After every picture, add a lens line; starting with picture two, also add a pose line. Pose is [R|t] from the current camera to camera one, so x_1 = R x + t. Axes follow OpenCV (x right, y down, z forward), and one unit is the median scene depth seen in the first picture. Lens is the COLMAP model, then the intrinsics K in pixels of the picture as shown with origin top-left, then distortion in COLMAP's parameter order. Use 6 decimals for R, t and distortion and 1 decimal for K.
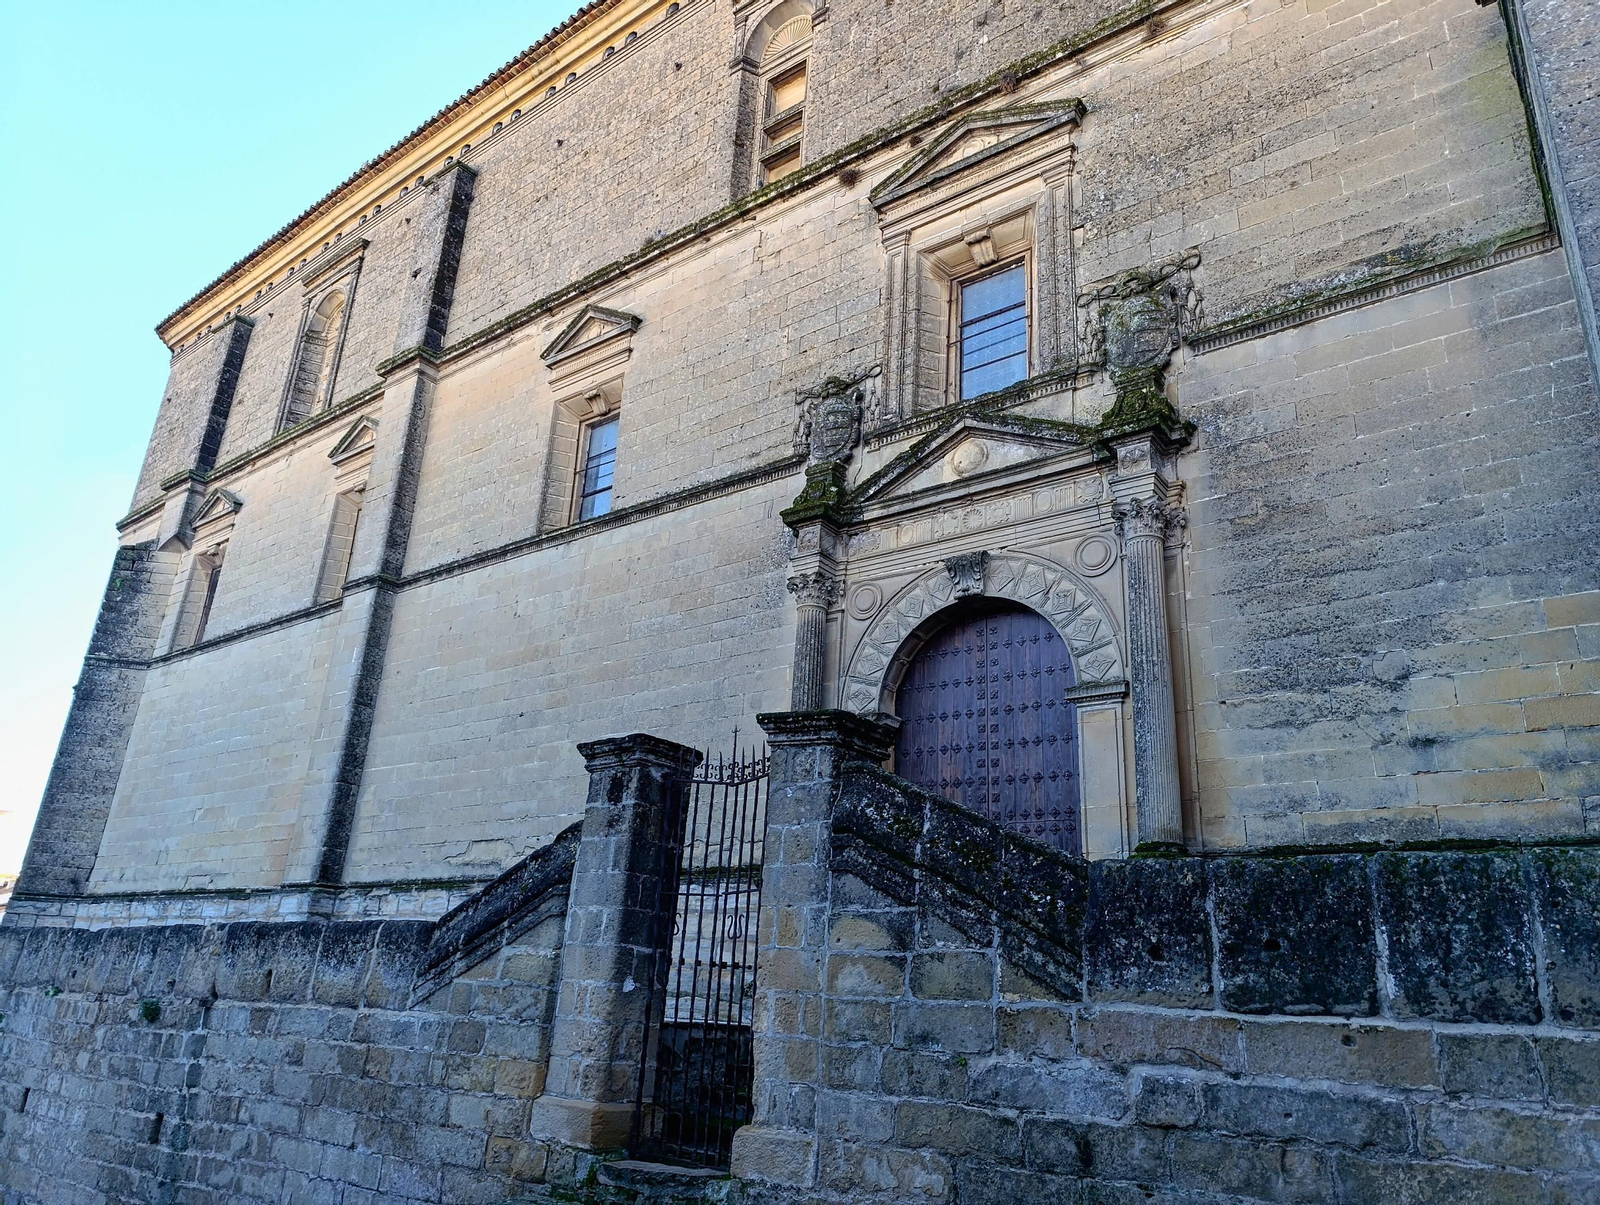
lens RADIAL K [[1084.2, 0, 799.8], [0, 1084.2, 594.9], [0, 0, 1]] dist [0.042251, -0.042242]
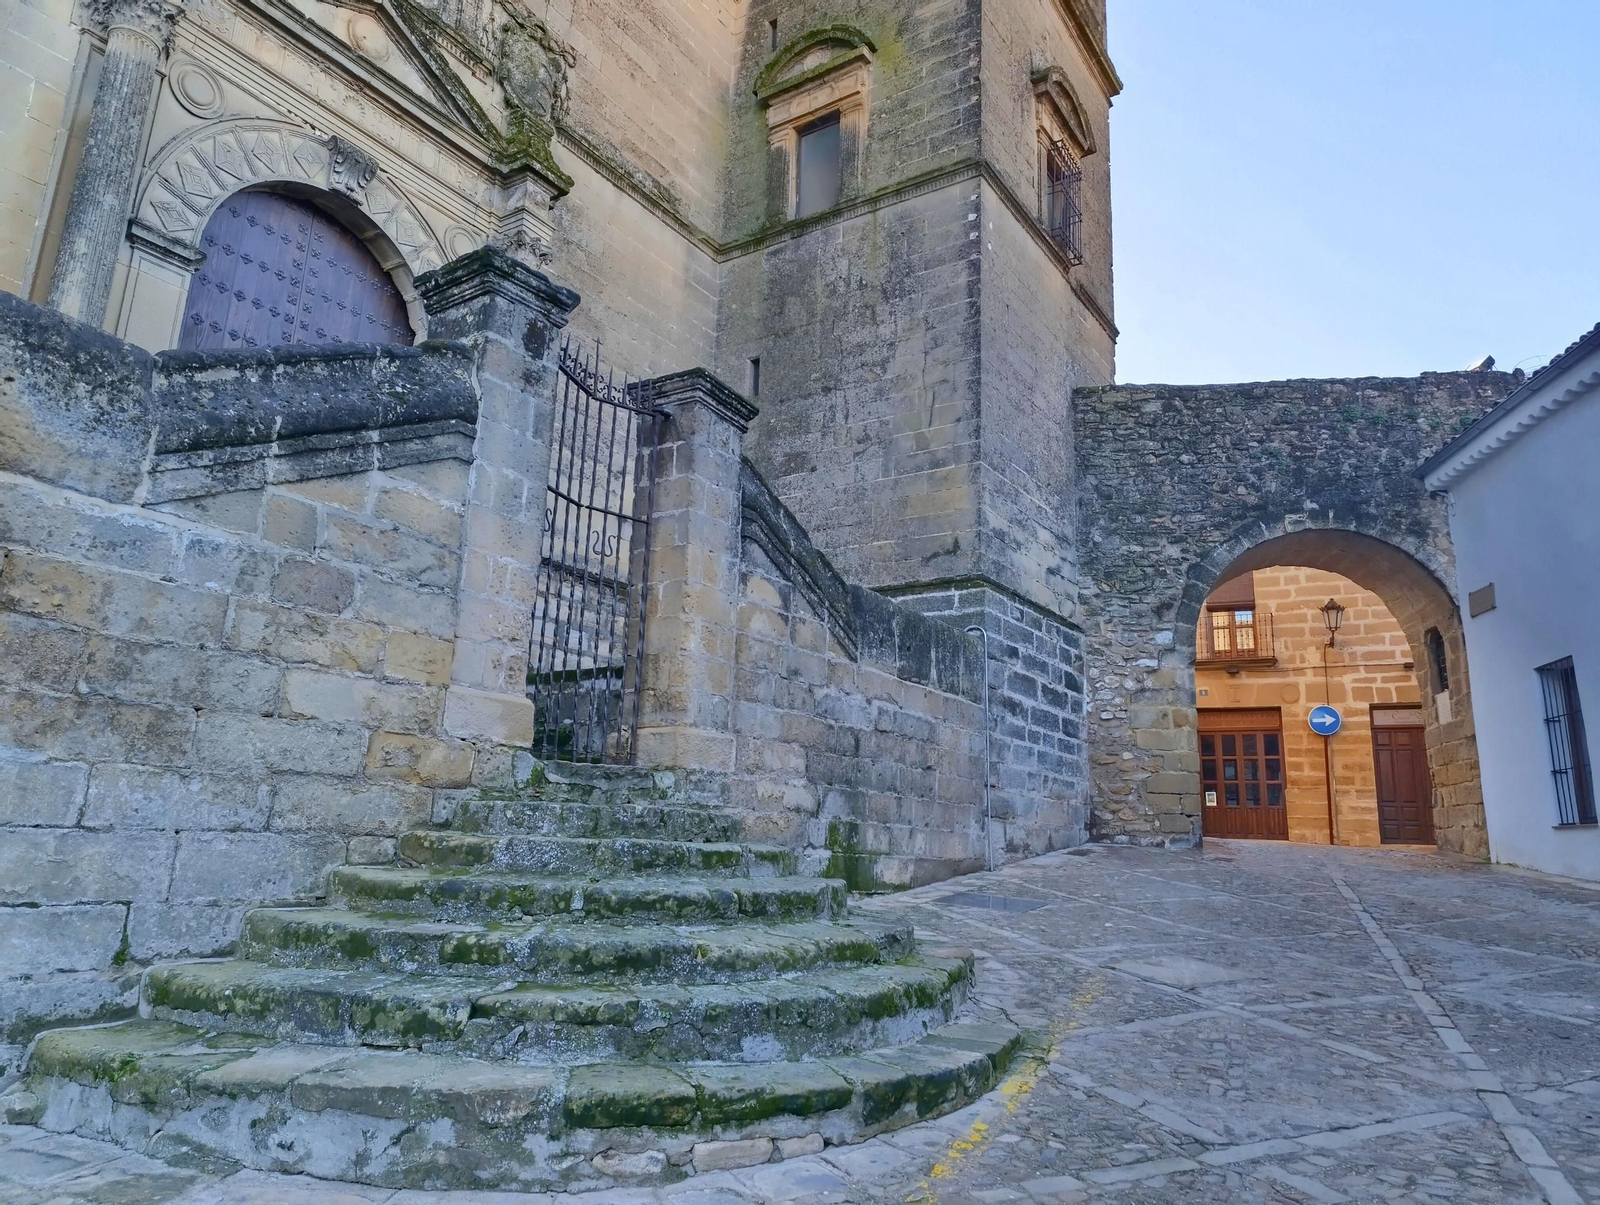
lens RADIAL K [[1084.2, 0, 799.8], [0, 1084.2, 594.9], [0, 0, 1]] dist [0.042251, -0.042242]
pose [[-0.066385, 0.165964, 0.983895, -0.999346], [-0.401968, 0.898065, -0.178608, 0.441213], [-0.913244, -0.407351, 0.007094, 0.803700]]
